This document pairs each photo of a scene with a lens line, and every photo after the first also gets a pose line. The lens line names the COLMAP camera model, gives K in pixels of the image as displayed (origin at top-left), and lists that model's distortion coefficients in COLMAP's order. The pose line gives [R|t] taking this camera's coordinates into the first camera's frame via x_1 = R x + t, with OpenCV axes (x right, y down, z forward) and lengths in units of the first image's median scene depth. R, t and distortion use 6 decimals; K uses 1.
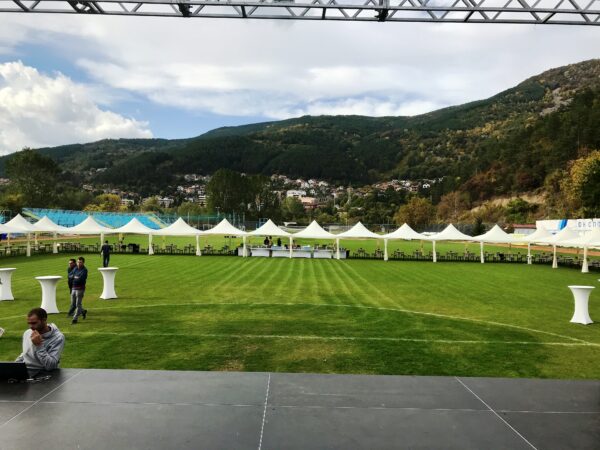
lens RADIAL K [[496.3, 0, 299.6], [0, 496.3, 230.8], [0, 0, 1]] dist [0.049112, -0.060478]
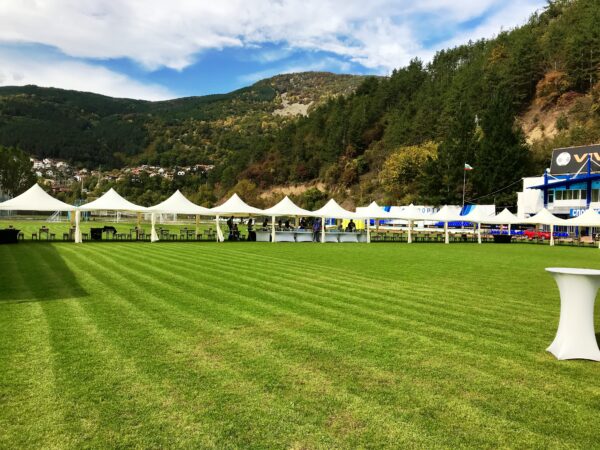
lens RADIAL K [[496.3, 0, 295.4], [0, 496.3, 221.0], [0, 0, 1]] dist [0.049112, -0.060478]
pose [[0.868961, 0.000648, 0.494880, -0.070162], [-0.002680, 0.999991, 0.003396, 0.002384], [-0.494873, -0.004277, 0.868955, 0.043208]]
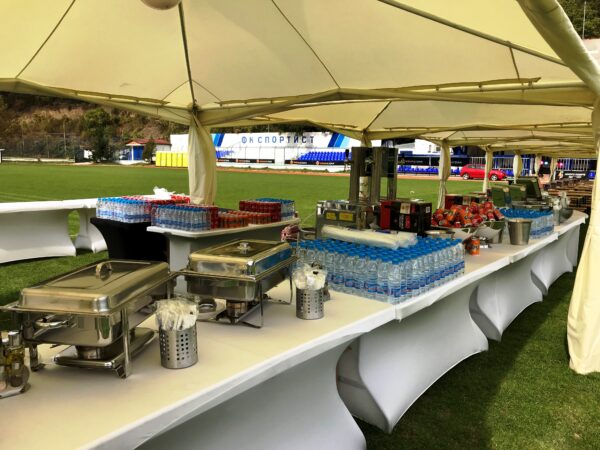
lens RADIAL K [[496.3, 0, 296.0], [0, 496.3, 224.5], [0, 0, 1]] dist [0.049112, -0.060478]
pose [[0.590213, -0.109248, 0.799821, -0.014607], [-0.002475, 0.990550, 0.137126, 0.003893], [-0.807243, -0.082913, 0.584366, 0.146250]]
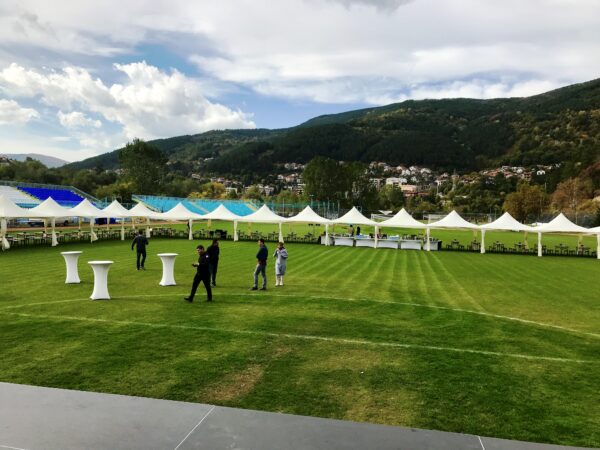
lens RADIAL K [[496.3, 0, 298.5], [0, 496.3, 227.8], [0, 0, 1]] dist [0.049112, -0.060478]
pose [[0.979621, 0.016047, -0.200212, 0.003997], [-0.012477, 0.999740, 0.019079, 0.000050], [0.200466, -0.016192, 0.979567, 0.005797]]
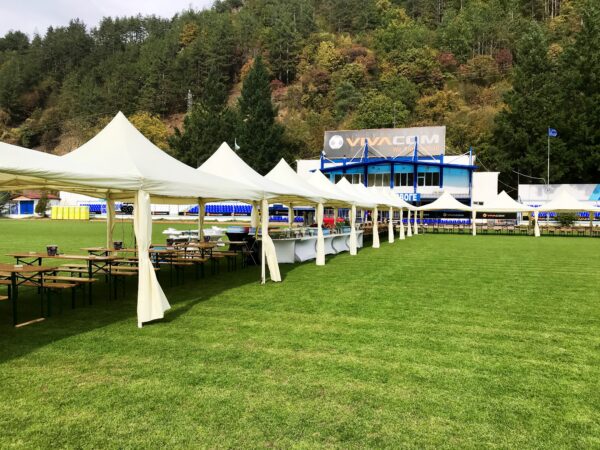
lens RADIAL K [[496.3, 0, 292.4], [0, 496.3, 216.8], [0, 0, 1]] dist [0.049112, -0.060478]
pose [[0.344486, -0.027005, 0.938403, -0.064260], [0.006824, 0.999632, 0.026263, 0.001723], [-0.938767, -0.002644, 0.344544, 0.134108]]
